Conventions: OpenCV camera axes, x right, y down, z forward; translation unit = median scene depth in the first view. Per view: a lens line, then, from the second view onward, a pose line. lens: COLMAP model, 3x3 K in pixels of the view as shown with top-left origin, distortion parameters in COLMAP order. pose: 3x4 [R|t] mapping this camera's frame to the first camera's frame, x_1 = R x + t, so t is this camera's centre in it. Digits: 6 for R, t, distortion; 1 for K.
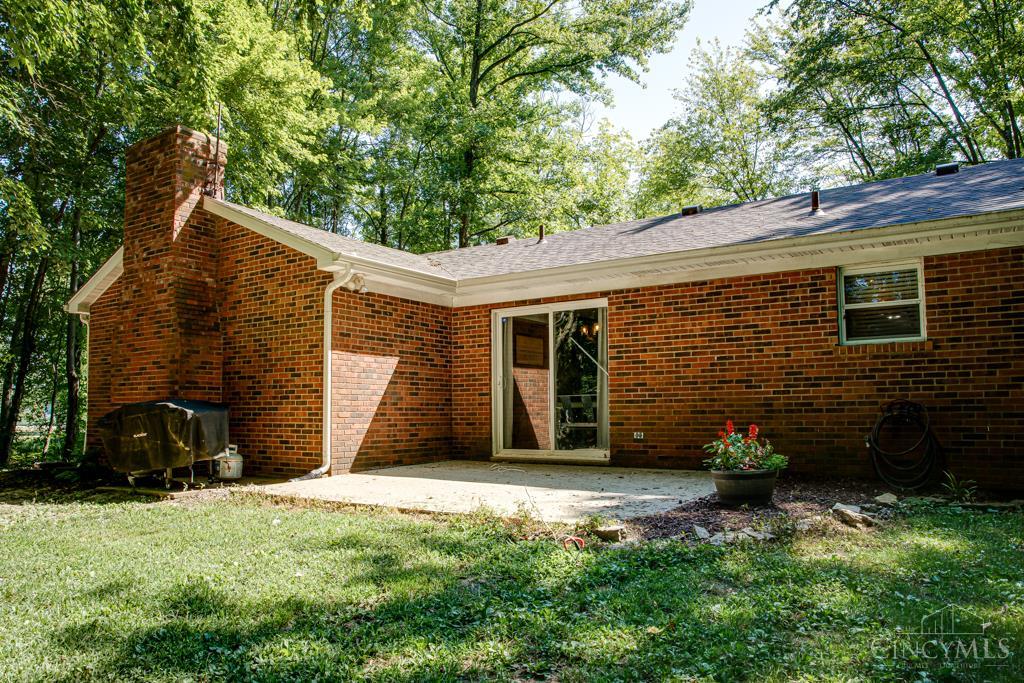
lens RADIAL K [[725.7, 0, 509.8], [0, 725.7, 337.4], [0, 0, 1]] dist [-0.058188, 0.002596]
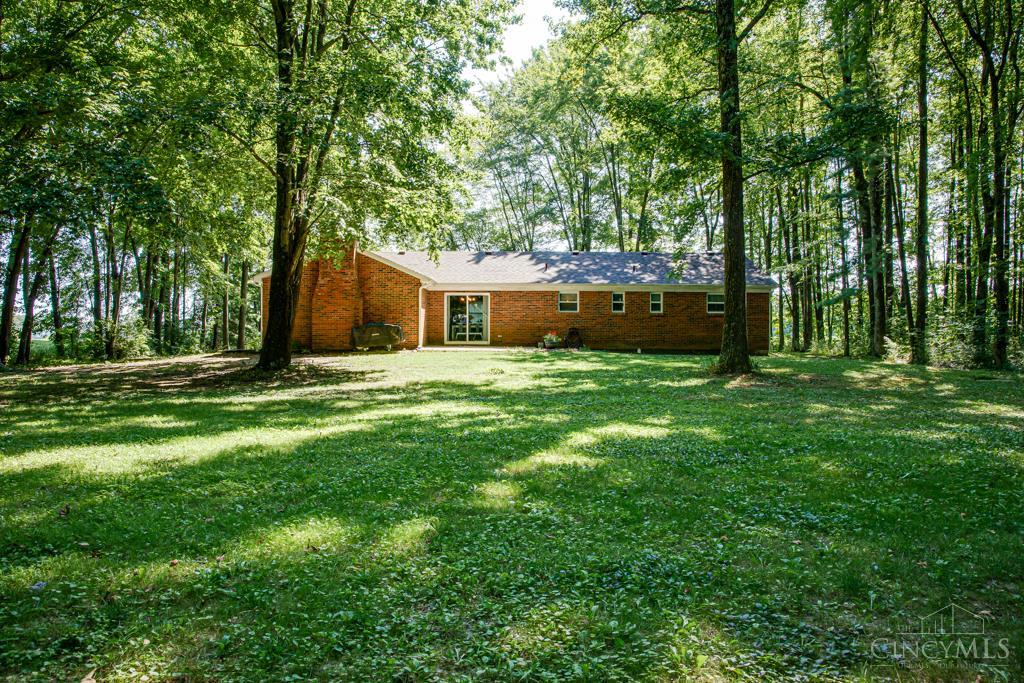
lens RADIAL K [[725.7, 0, 509.8], [0, 725.7, 337.4], [0, 0, 1]] dist [-0.058188, 0.002596]
pose [[0.823790, 0.009364, 0.566818, -1.579368], [-0.067168, 0.994433, 0.081191, -0.124263], [-0.562902, -0.104957, 0.819833, -1.650955]]
